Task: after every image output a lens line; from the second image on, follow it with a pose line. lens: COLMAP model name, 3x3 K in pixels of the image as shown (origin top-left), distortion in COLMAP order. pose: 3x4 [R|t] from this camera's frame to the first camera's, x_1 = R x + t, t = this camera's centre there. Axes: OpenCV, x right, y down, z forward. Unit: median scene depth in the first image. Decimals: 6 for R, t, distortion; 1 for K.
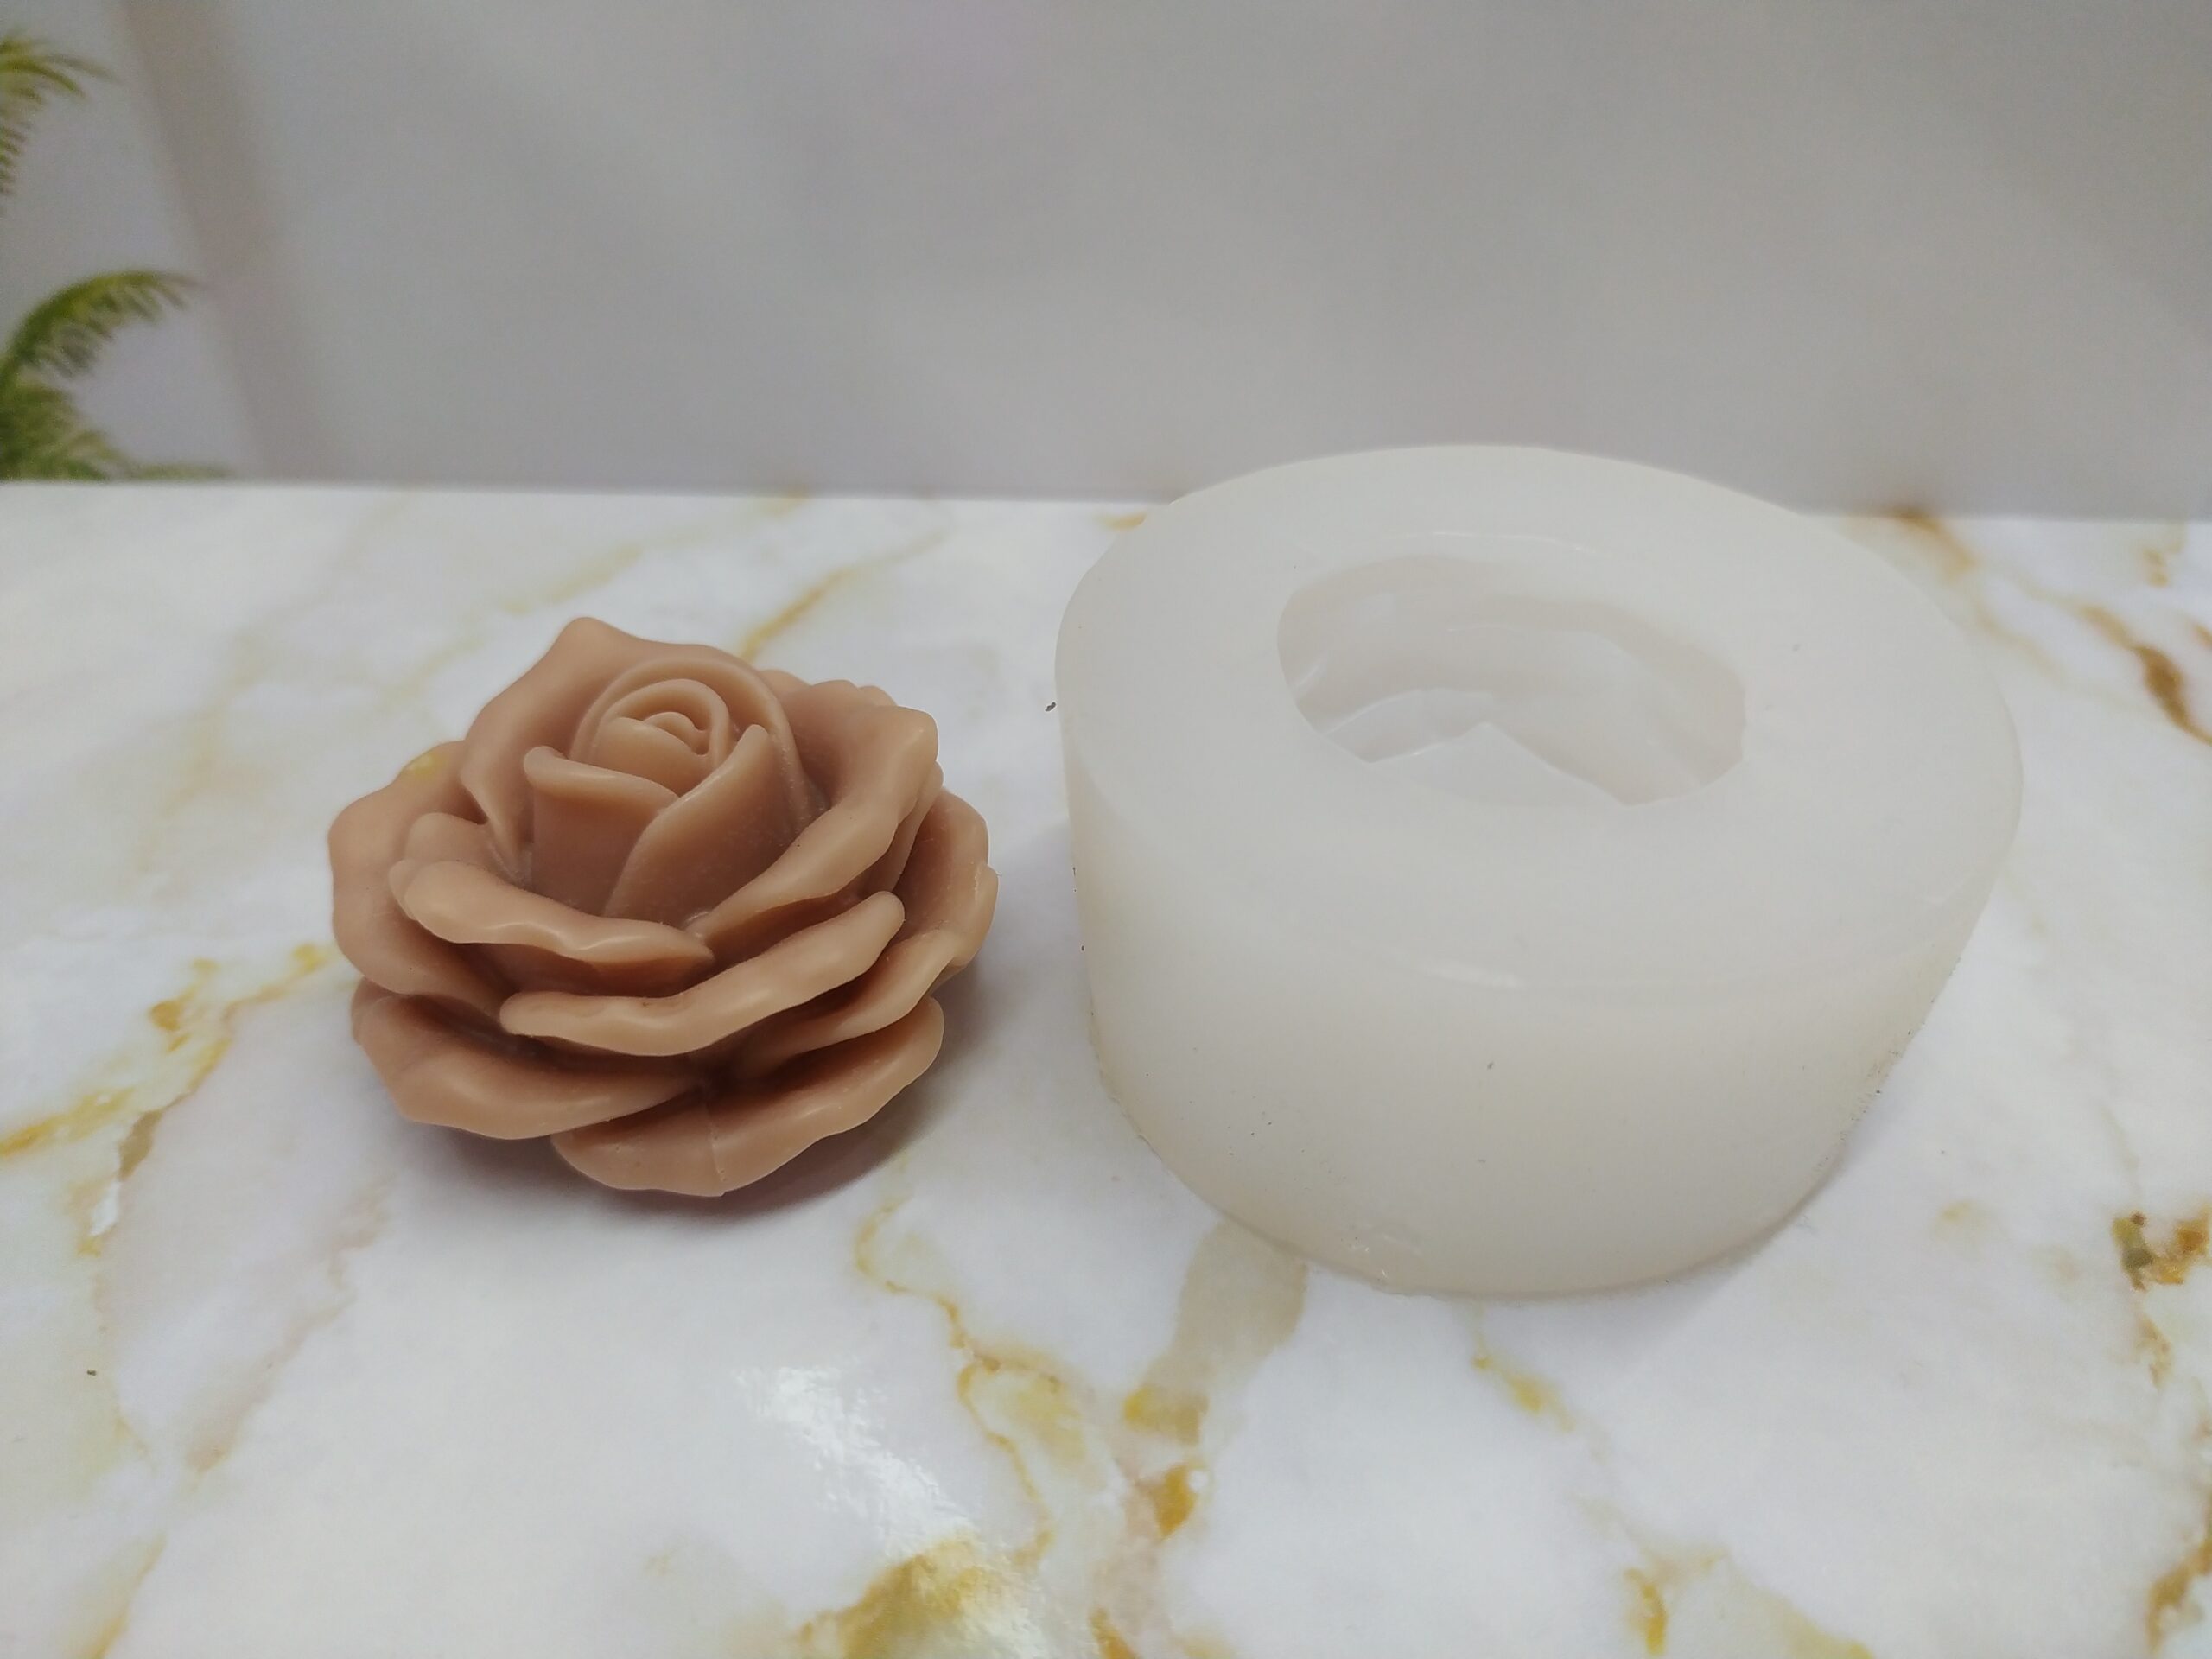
lens RADIAL K [[1741.1, 0, 1108.1], [0, 1741.1, 849.9], [0, 0, 1]] dist [-0.037460, 0.002177]
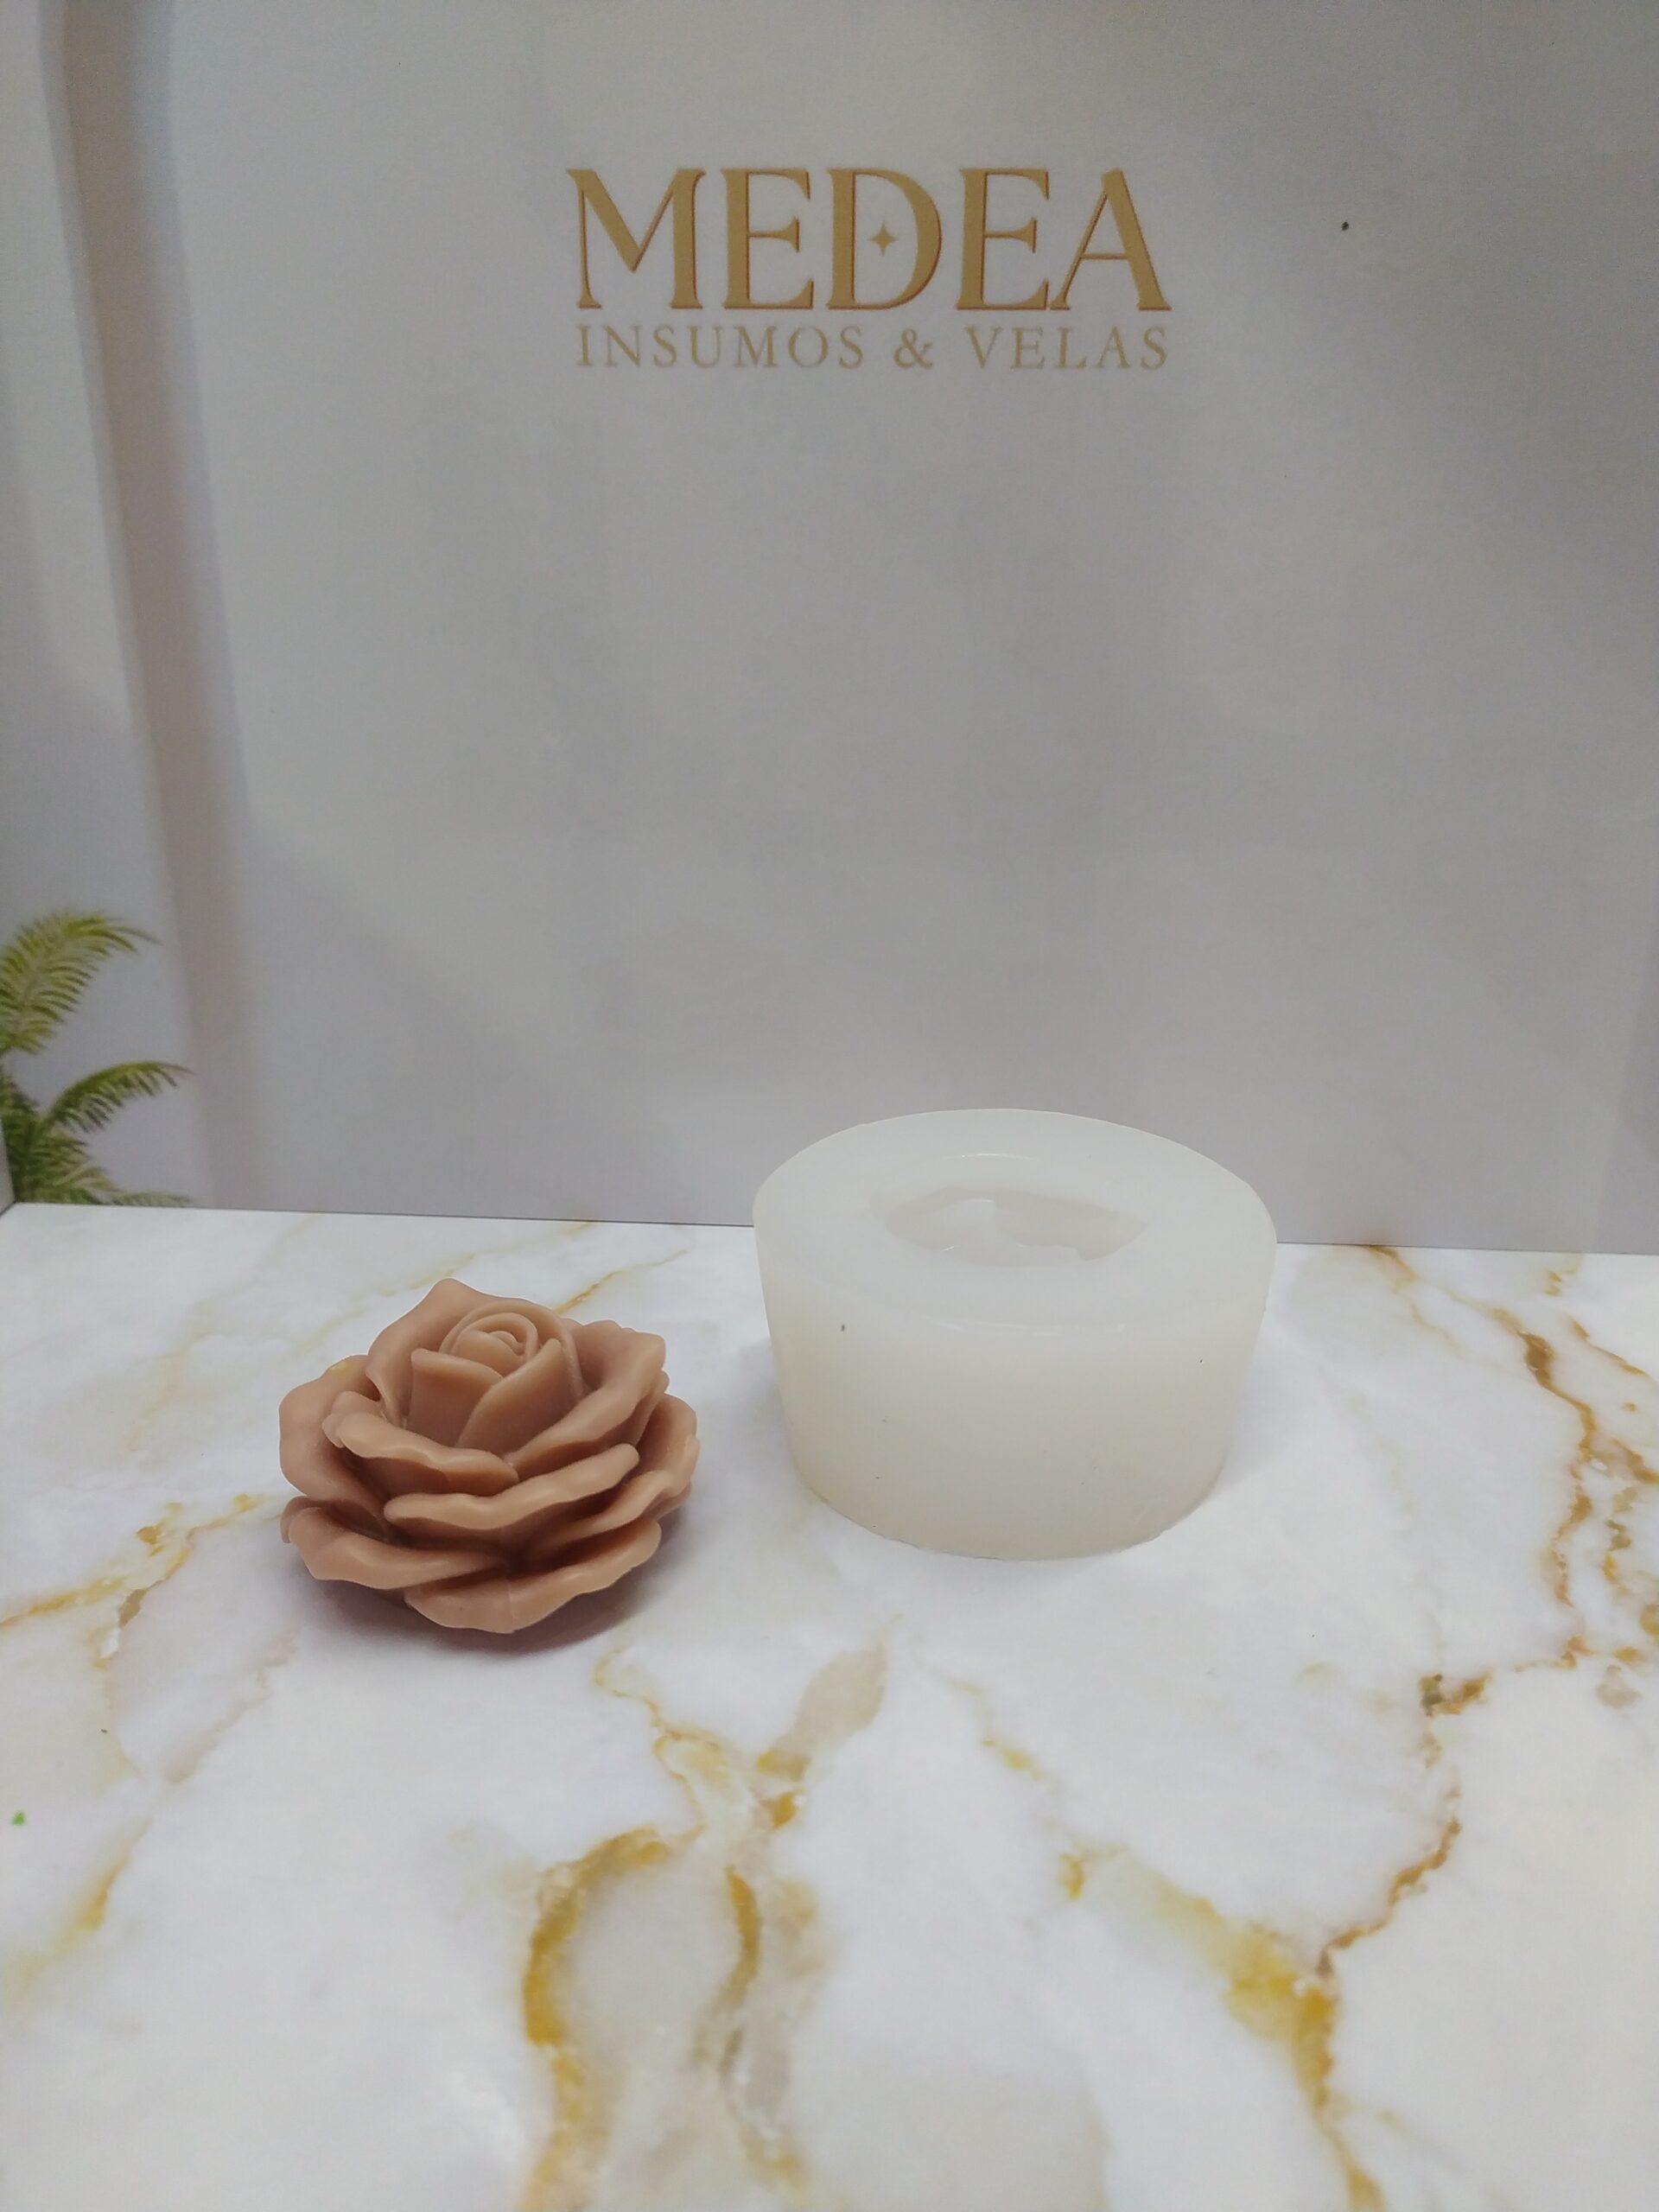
lens RADIAL K [[1689.7, 0, 838.3], [0, 1689.7, 1120.6], [0, 0, 1]] dist [-0.008620, -0.003862]
pose [[0.999536, 0.014057, -0.027037, 0.102184], [-0.021263, 0.957285, -0.288364, 0.180597], [0.021829, 0.288805, 0.957139, -0.563850]]
